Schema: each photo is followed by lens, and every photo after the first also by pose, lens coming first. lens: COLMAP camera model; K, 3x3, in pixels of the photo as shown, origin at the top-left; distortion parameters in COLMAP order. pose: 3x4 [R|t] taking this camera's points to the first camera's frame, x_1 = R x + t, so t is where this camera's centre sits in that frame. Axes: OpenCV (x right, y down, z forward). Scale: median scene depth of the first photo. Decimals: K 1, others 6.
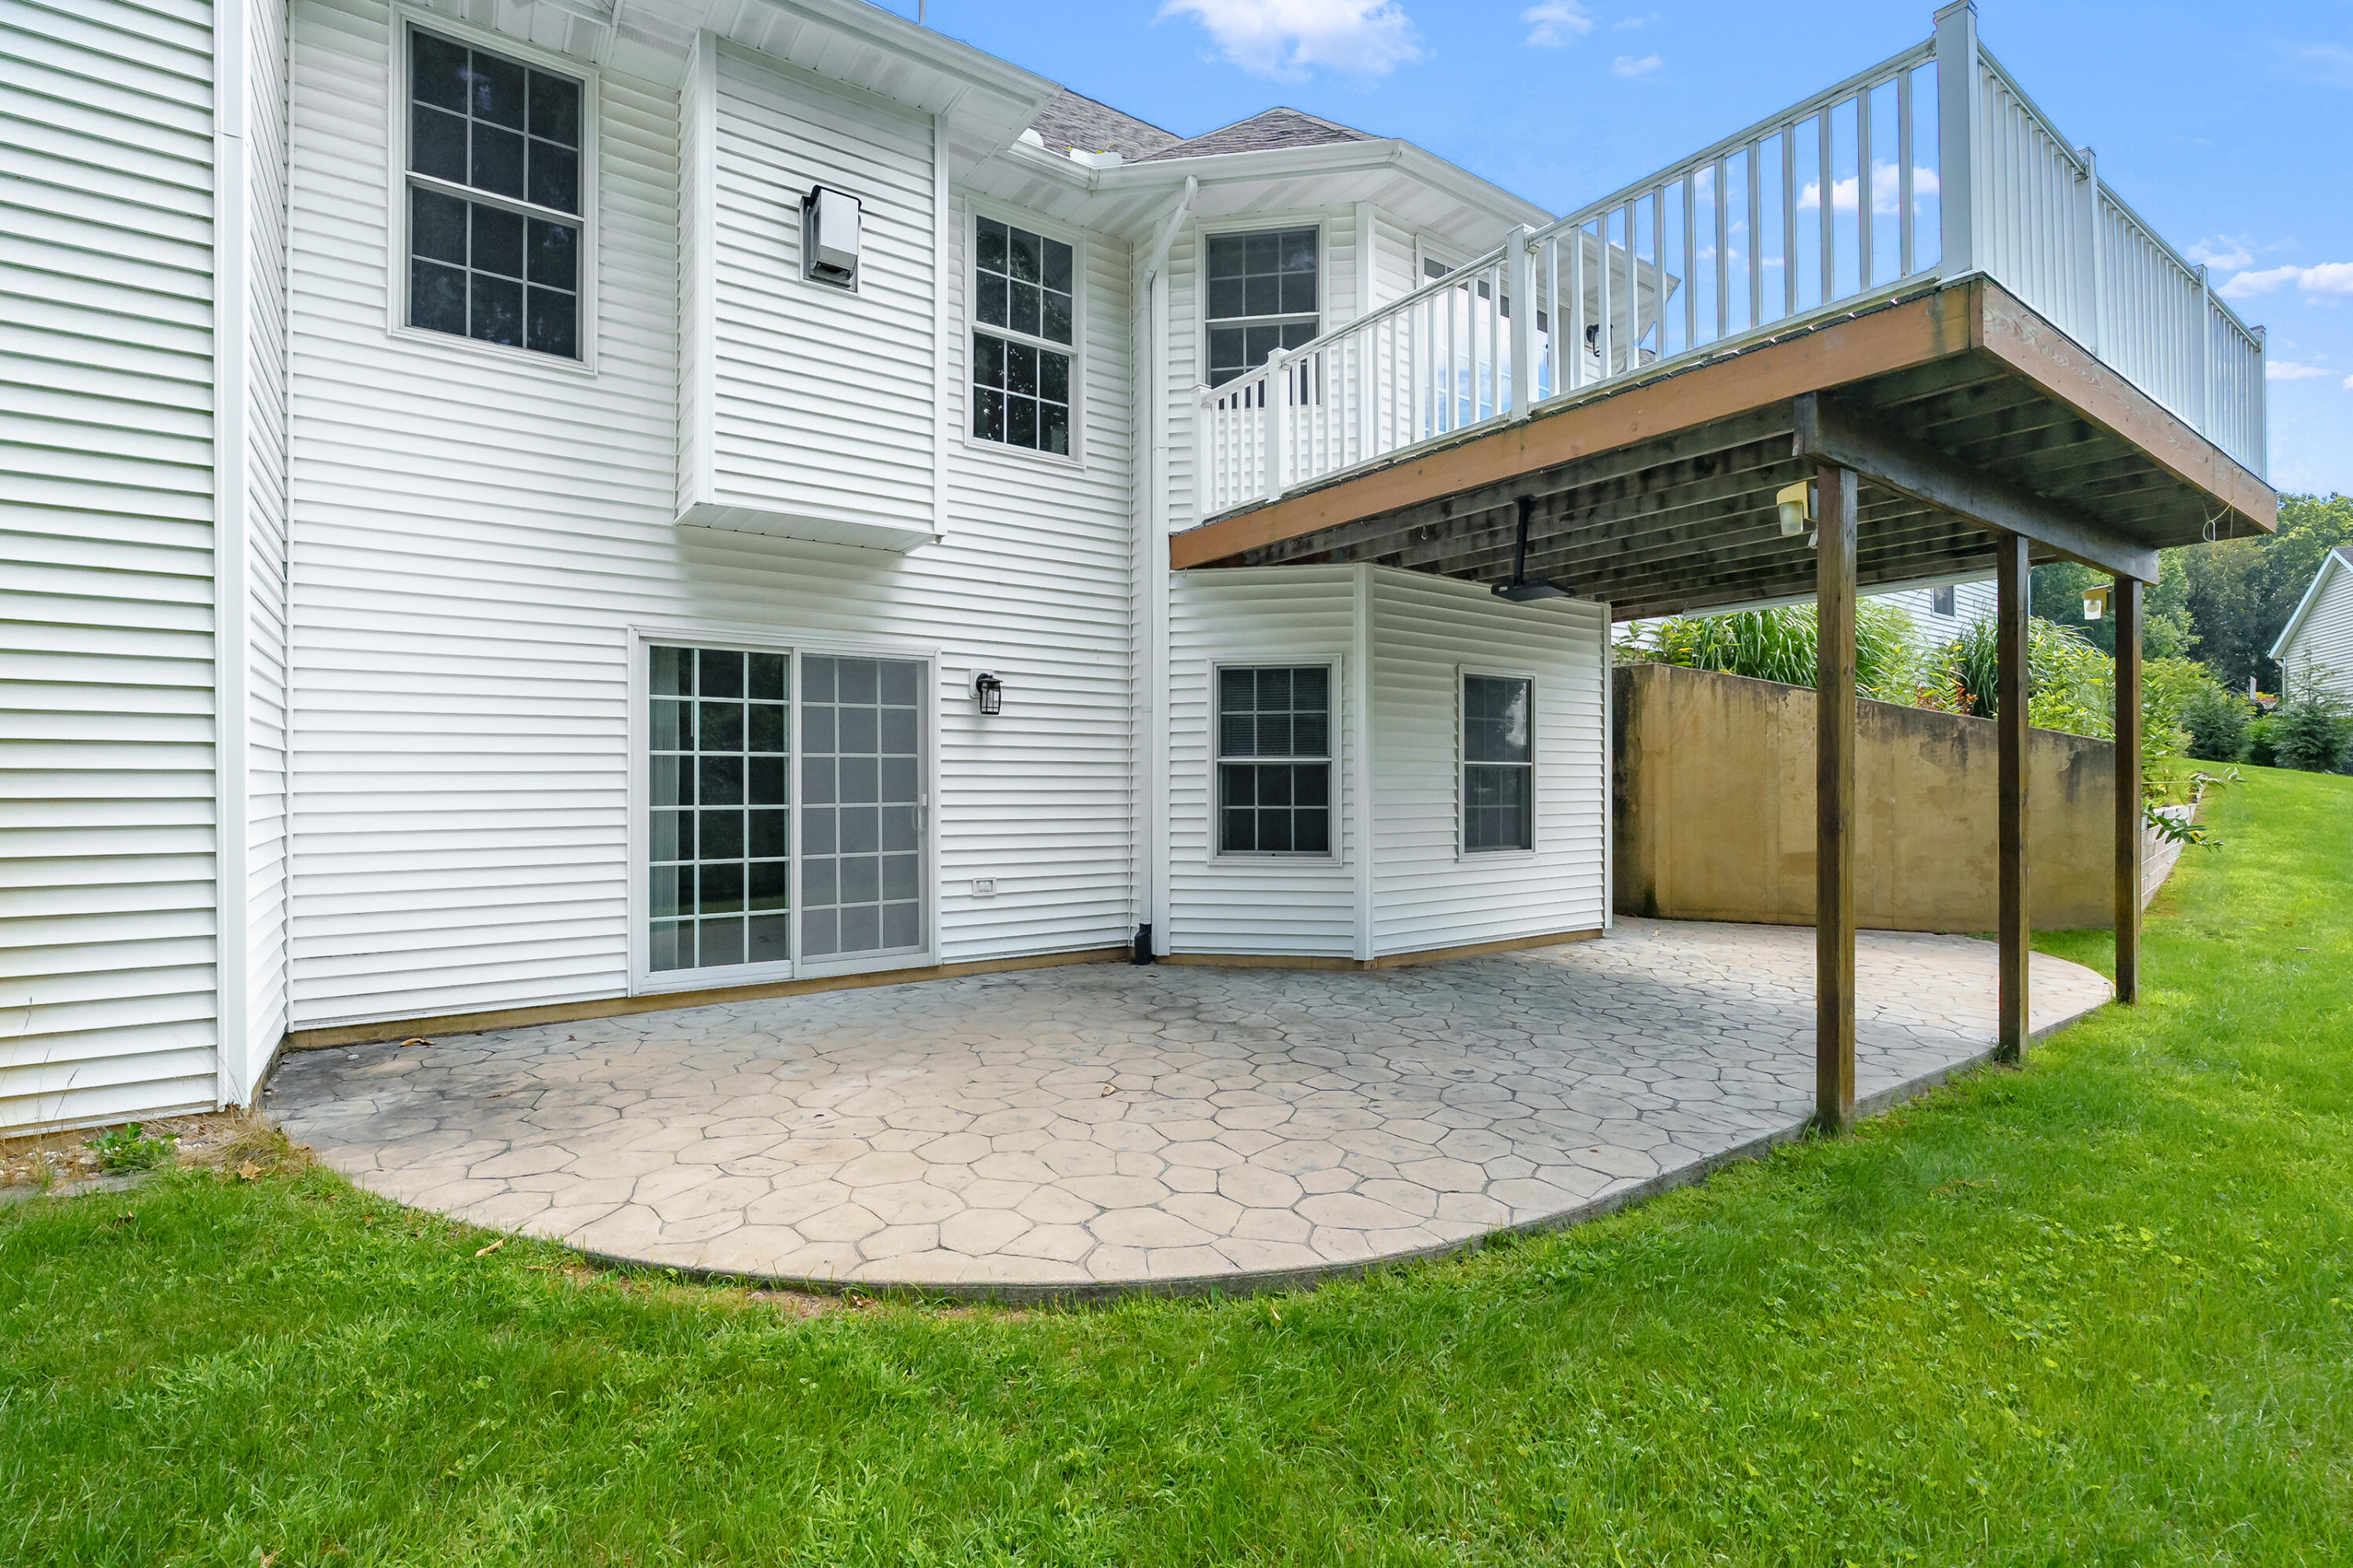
lens RADIAL K [[1063.7, 0, 1176.5], [0, 1063.7, 784.0], [0, 0, 1]] dist [0.001295, 0.000178]
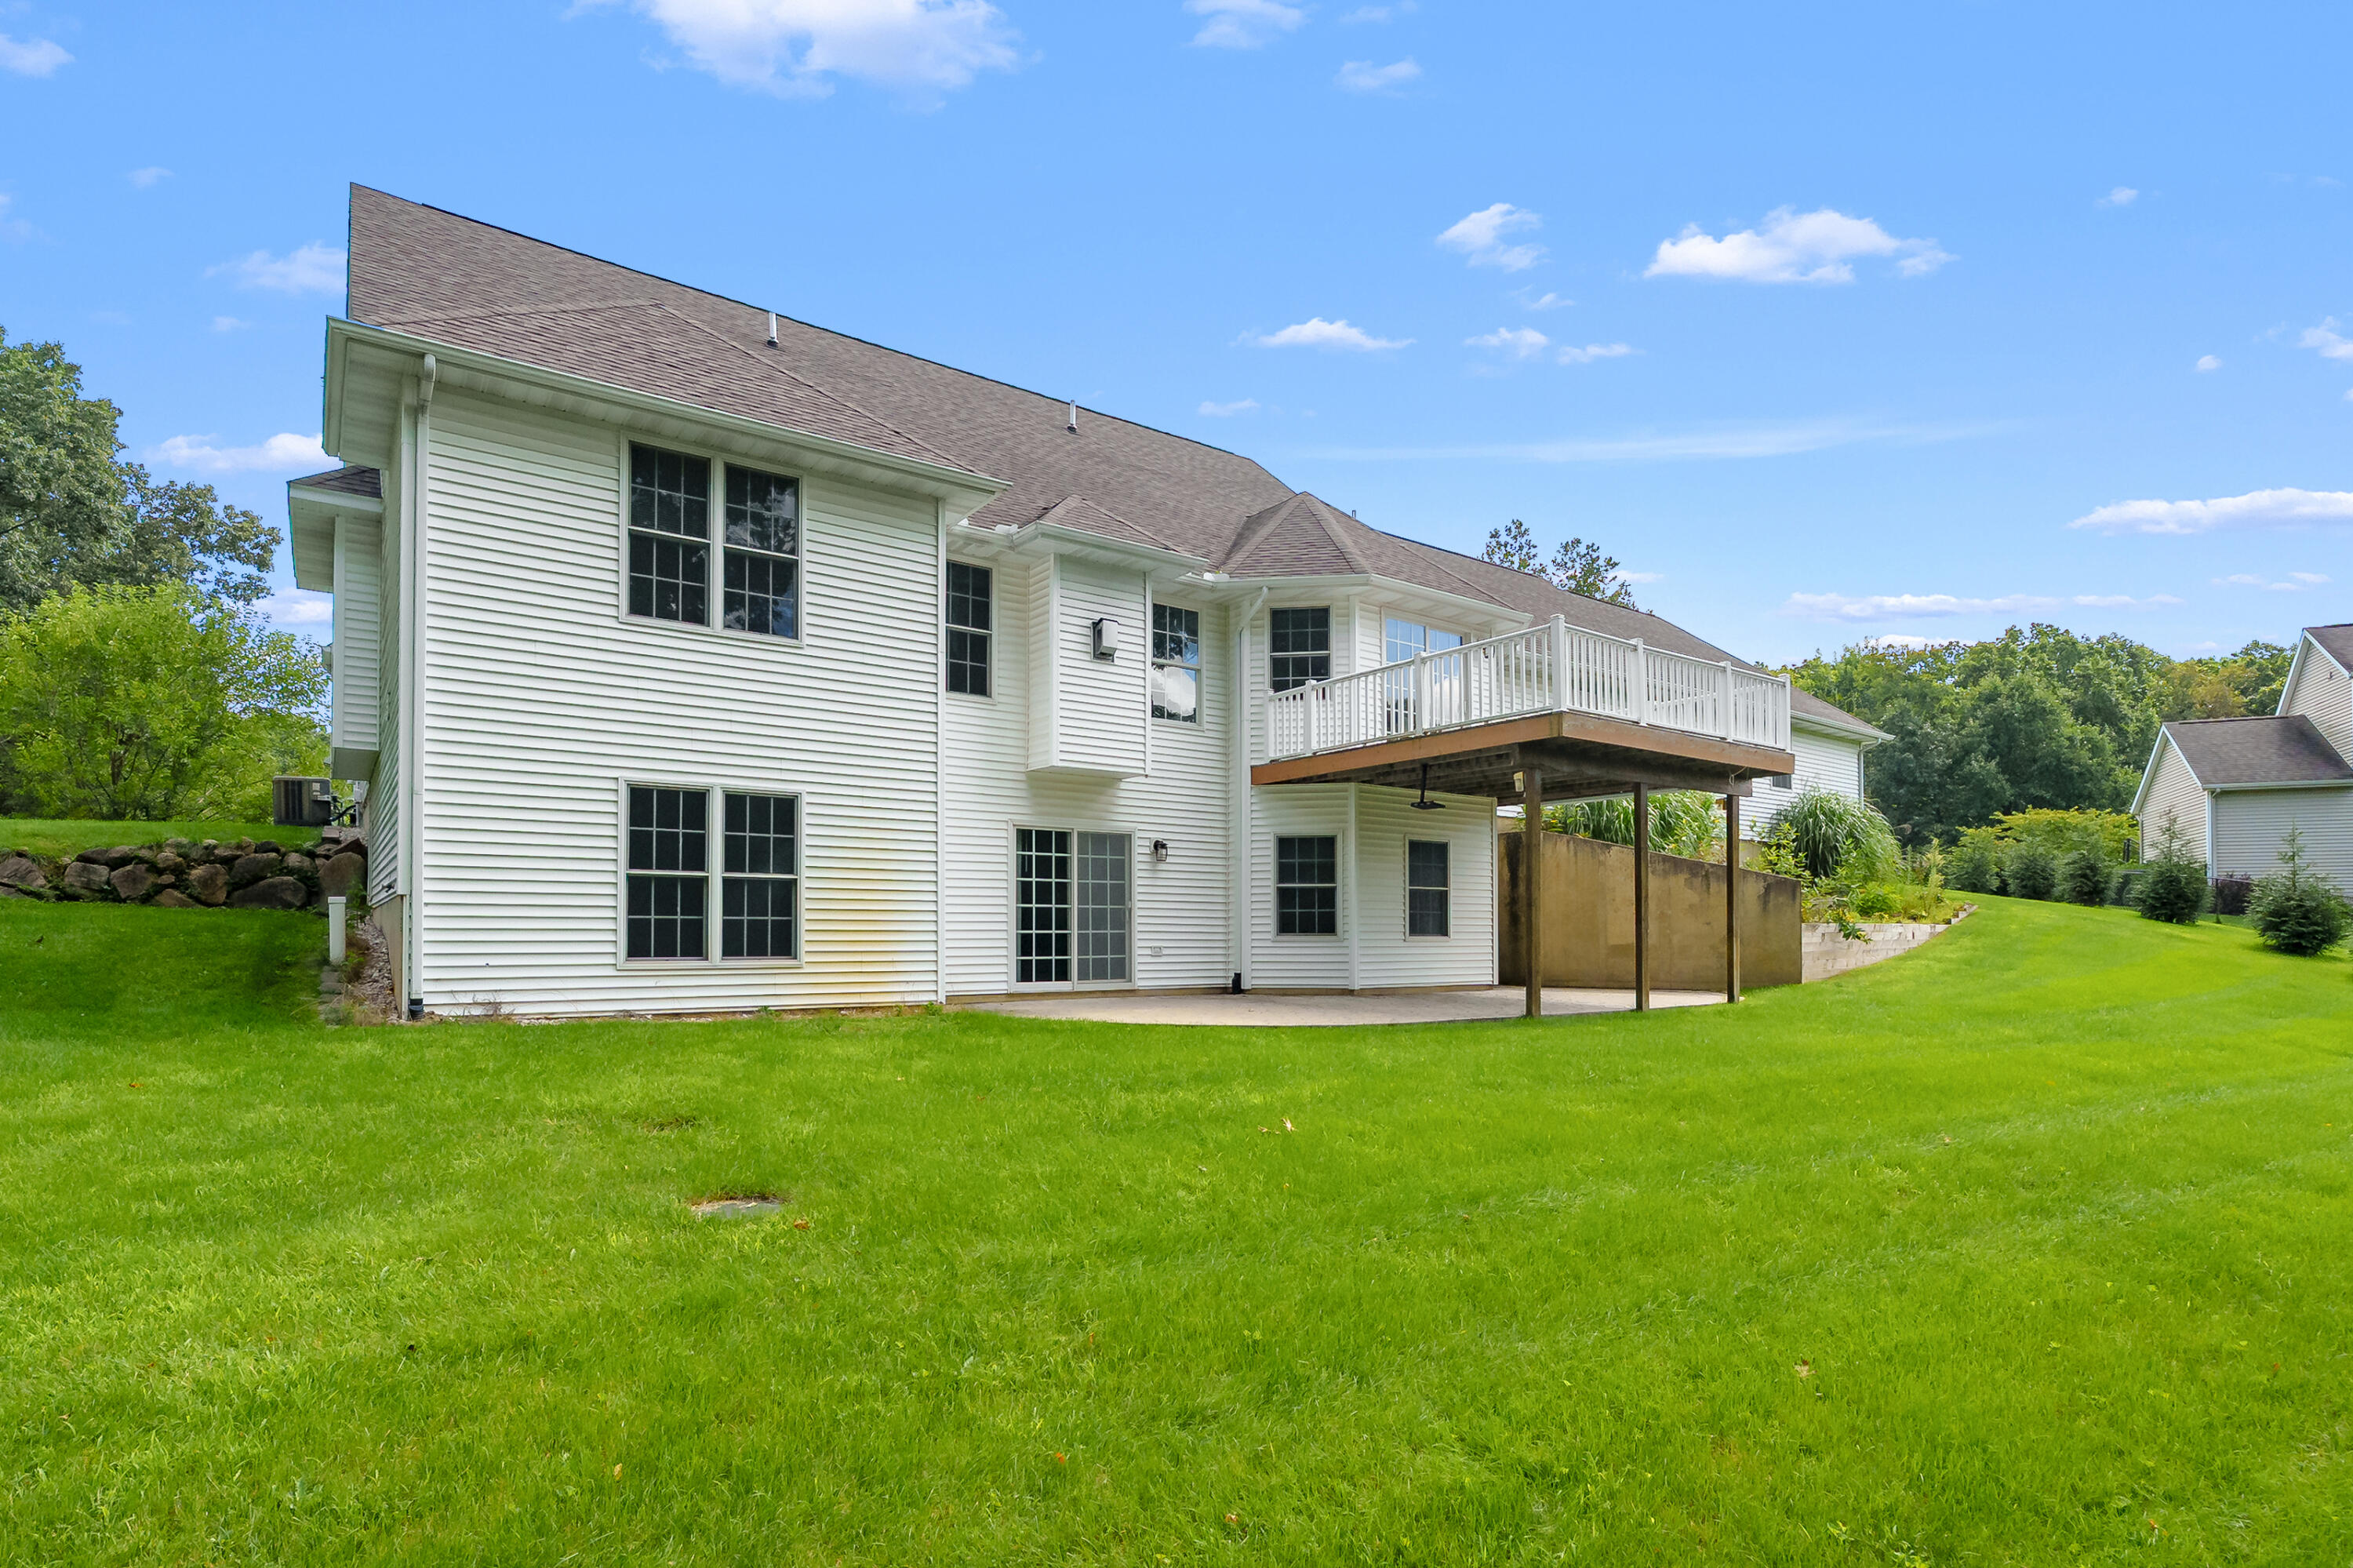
lens RADIAL K [[1083.4, 0, 1162.6], [0, 1083.4, 915.7], [0, 0, 1]] dist [0.001620, 0.000072]
pose [[0.999974, 0.001029, -0.007075, -0.153559], [-0.001131, 0.999895, -0.014424, 0.060747], [0.007060, 0.014432, 0.999871, -0.946136]]
